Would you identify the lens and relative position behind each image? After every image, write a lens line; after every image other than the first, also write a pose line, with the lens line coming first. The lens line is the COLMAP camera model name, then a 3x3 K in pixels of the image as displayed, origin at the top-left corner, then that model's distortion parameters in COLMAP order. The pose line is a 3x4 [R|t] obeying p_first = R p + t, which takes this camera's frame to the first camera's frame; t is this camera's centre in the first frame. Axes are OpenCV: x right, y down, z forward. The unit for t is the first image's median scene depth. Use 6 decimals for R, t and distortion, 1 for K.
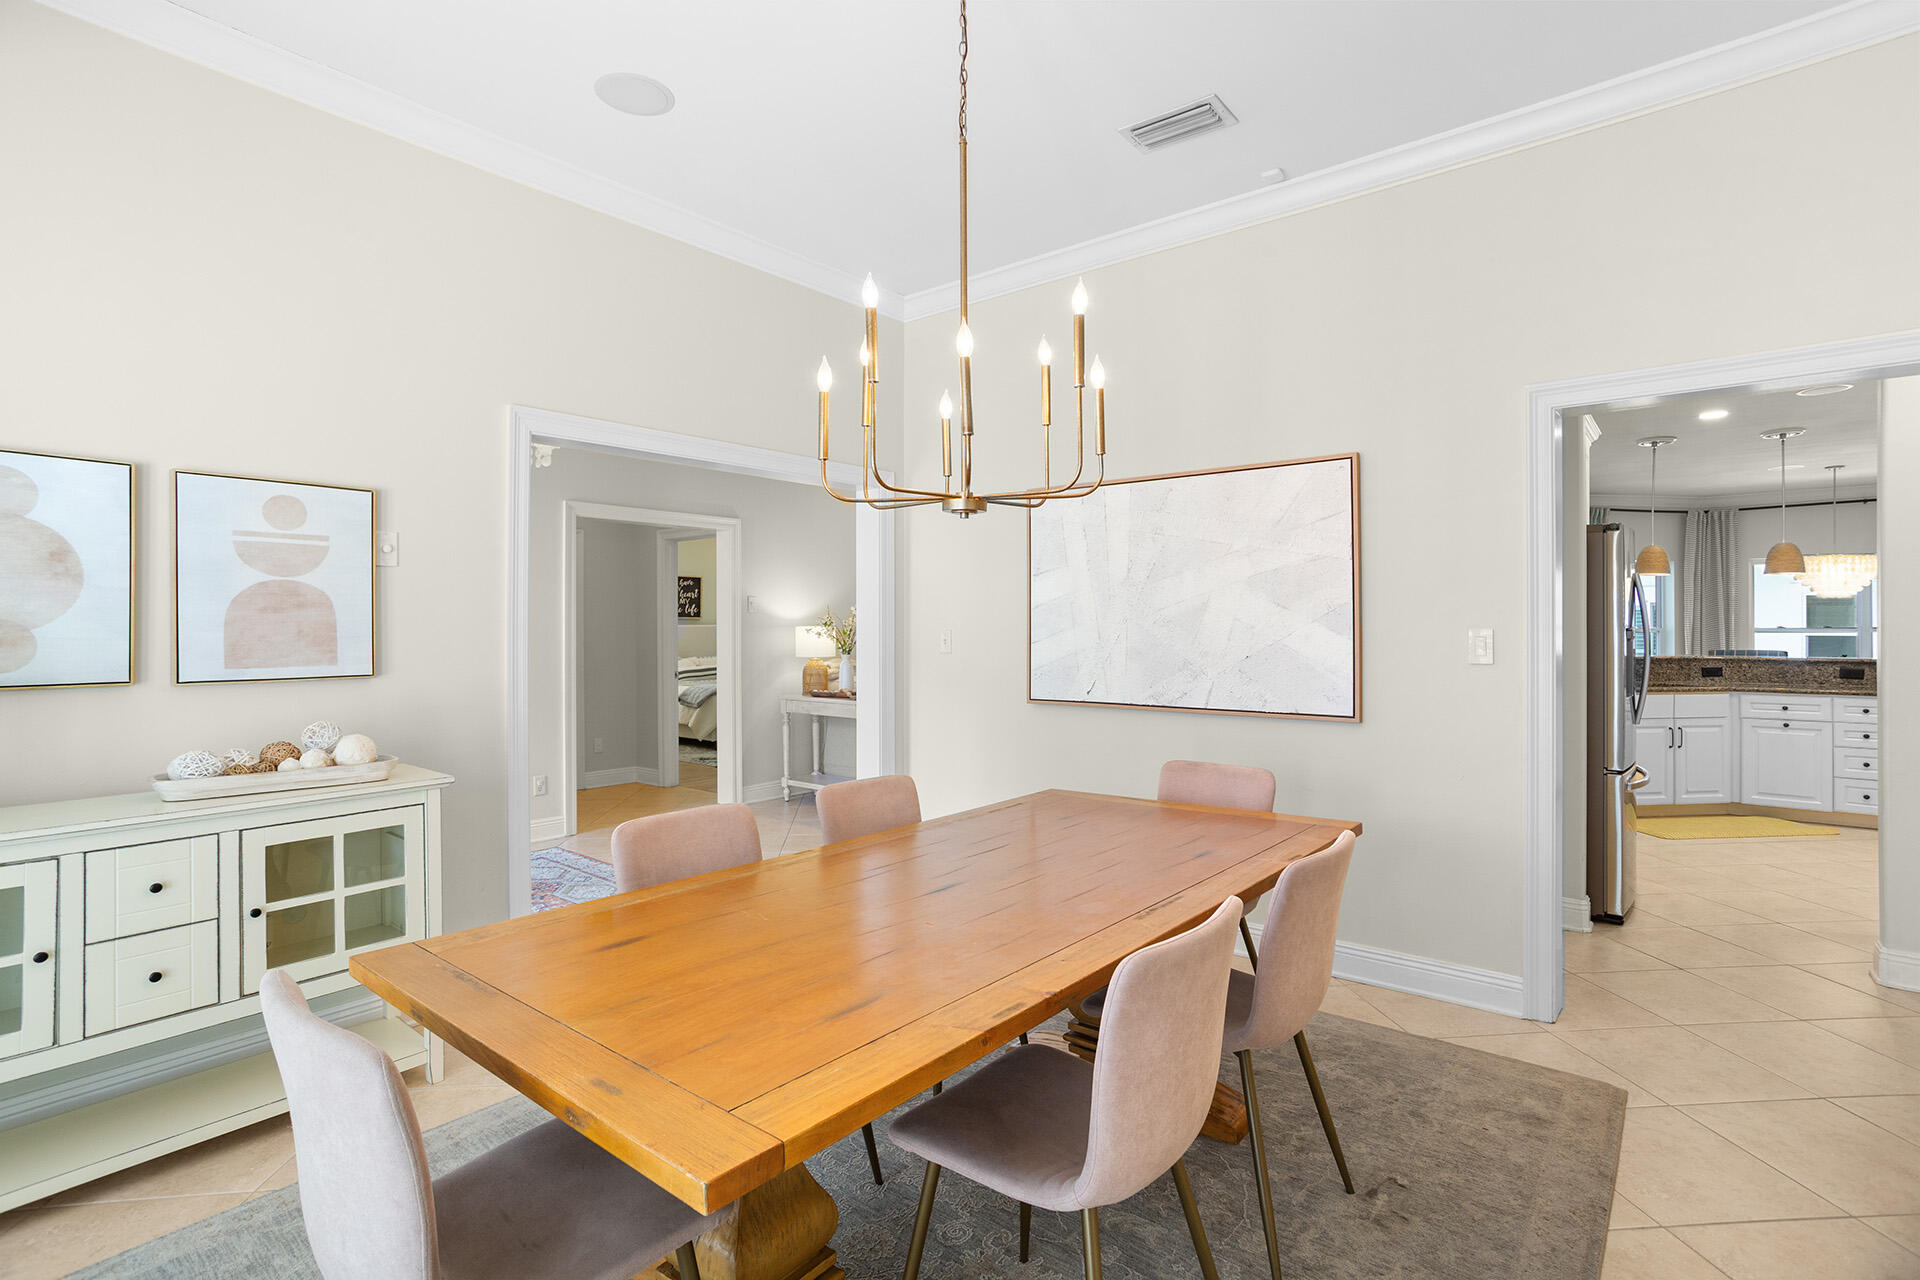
lens RADIAL K [[930.4, 0, 953.3], [0, 930.4, 633.2], [0, 0, 1]] dist [-0.040882, 0.022788]
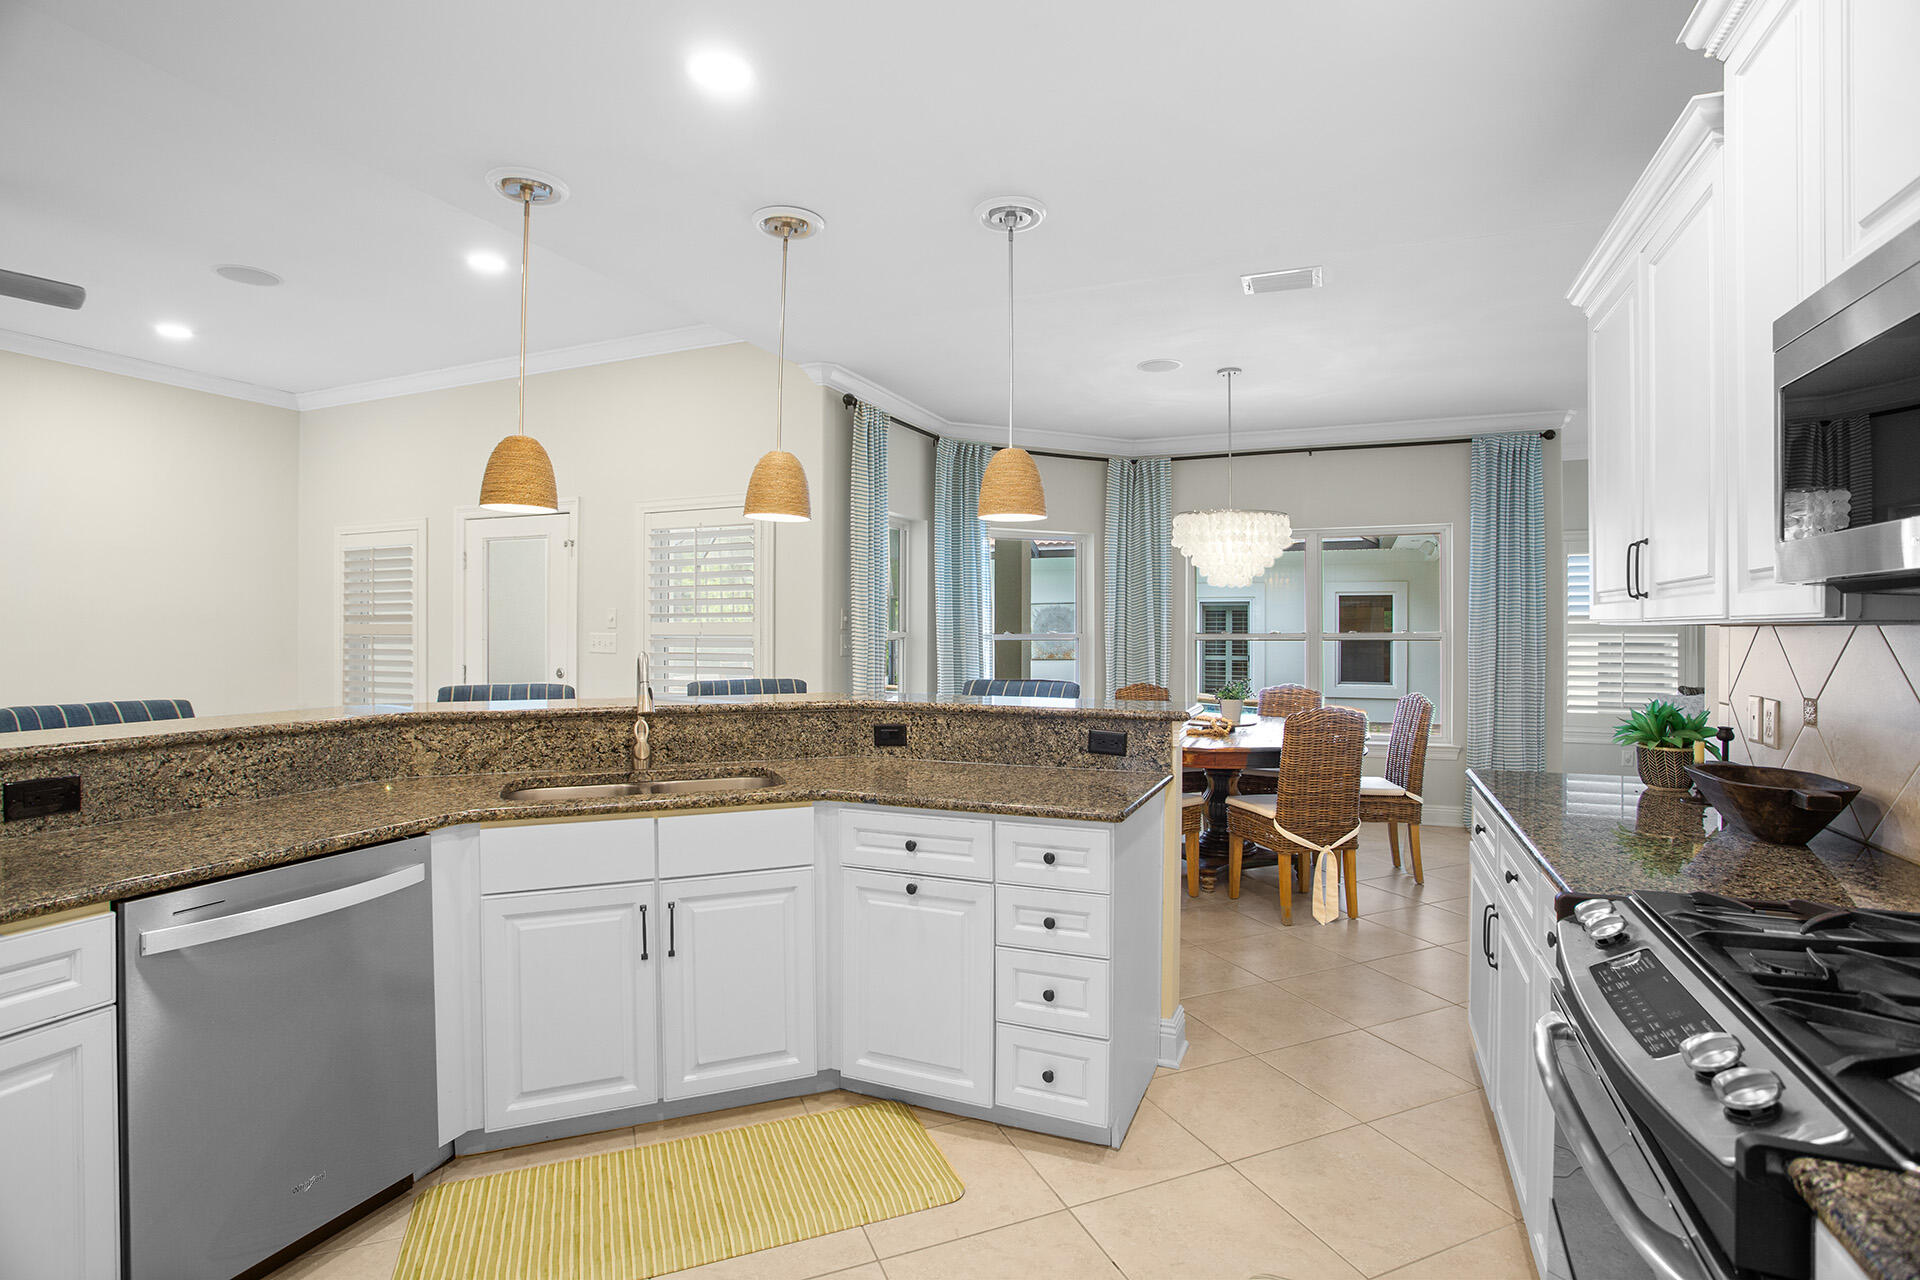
lens RADIAL K [[930.4, 0, 964.1], [0, 930.4, 634.5], [0, 0, 1]] dist [-0.040882, 0.022788]
pose [[0.958142, -0.000721, 0.286292, 0.799023], [-0.000136, 0.999996, 0.002973, -0.010255], [-0.286292, -0.002888, 0.958138, 0.594515]]
